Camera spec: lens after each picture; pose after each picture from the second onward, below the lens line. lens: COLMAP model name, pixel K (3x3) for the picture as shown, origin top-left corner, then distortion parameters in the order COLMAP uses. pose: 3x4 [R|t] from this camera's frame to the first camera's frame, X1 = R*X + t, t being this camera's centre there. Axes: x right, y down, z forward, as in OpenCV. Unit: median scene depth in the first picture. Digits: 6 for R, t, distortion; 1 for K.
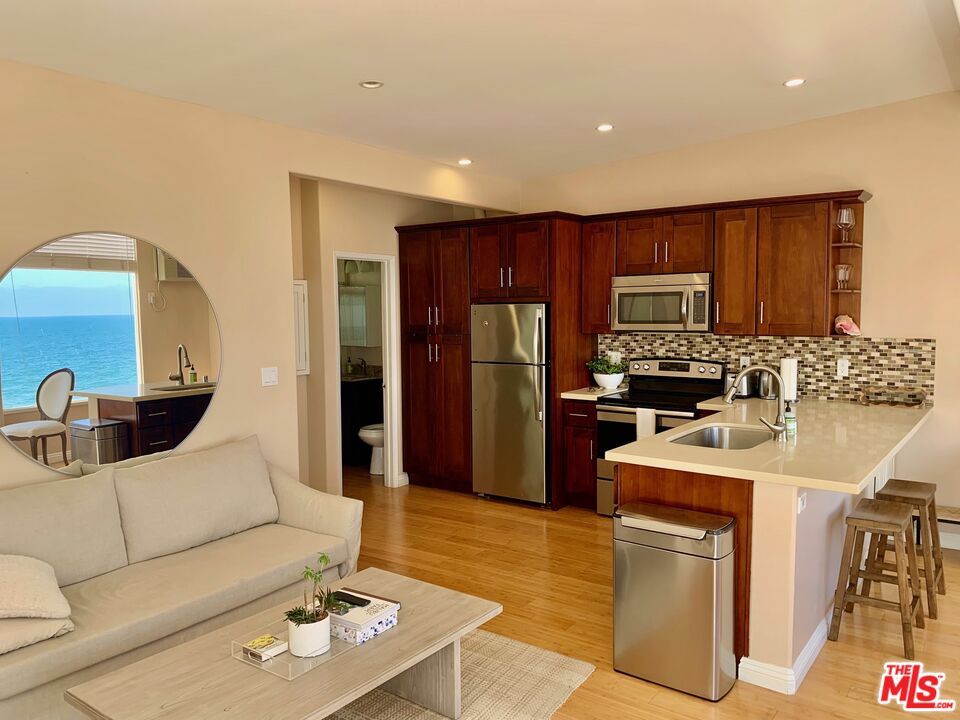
lens RADIAL K [[730.2, 0, 480.0], [0, 730.2, 360.0], [0, 0, 1]] dist [0.010881, -0.031288]
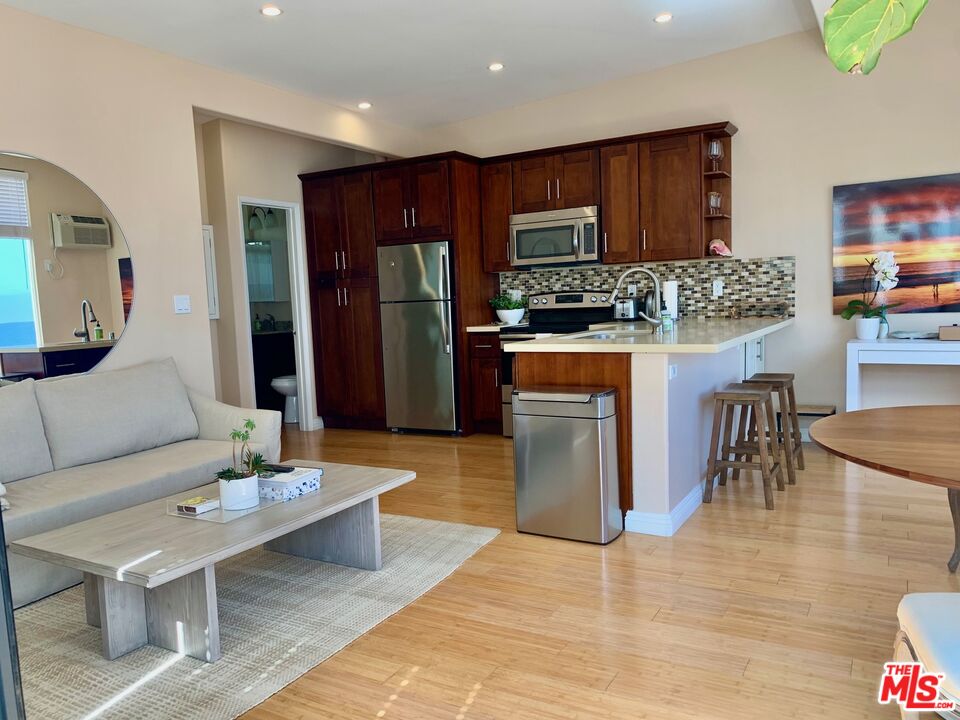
lens RADIAL K [[734.2, 0, 471.6], [0, 734.2, 372.7], [0, 0, 1]] dist [0.072091, -0.180368]
pose [[0.993243, -0.041073, 0.108544, 0.000095], [0.038553, 0.998938, 0.025217, 0.092226], [-0.109464, -0.020862, 0.993772, -0.070136]]
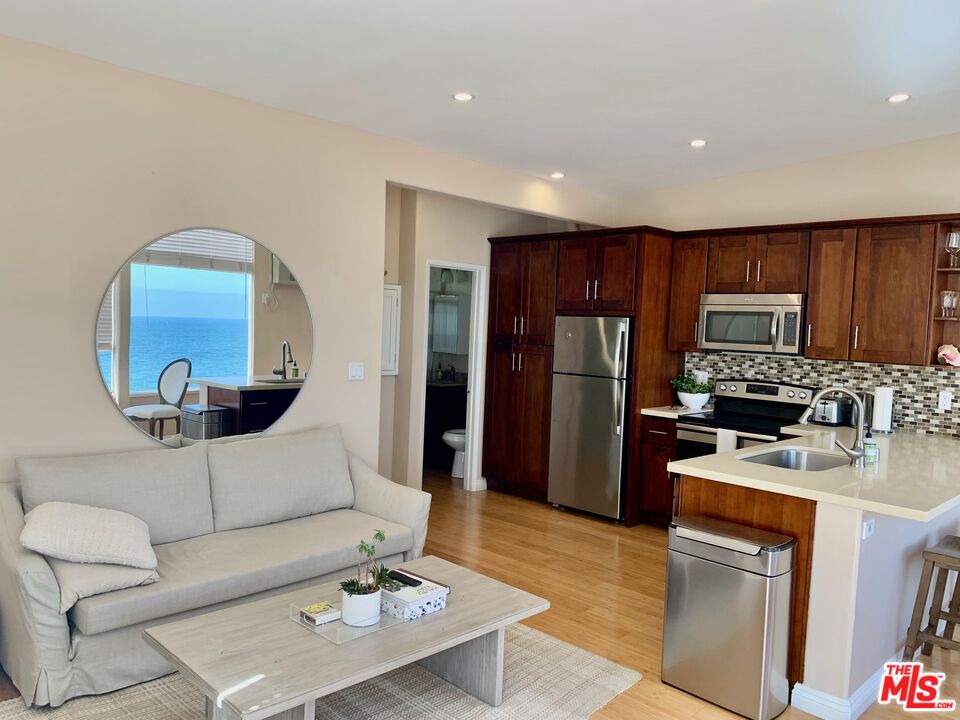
lens RADIAL K [[731.6, 0, 476.0], [0, 731.6, 363.6], [0, 0, 1]] dist [-0.006564, -0.004794]
pose [[0.987104, 0.058305, -0.149087, 0.035667], [-0.061500, 0.997964, -0.016906, 0.015716], [0.147798, 0.025857, 0.988680, -0.019237]]
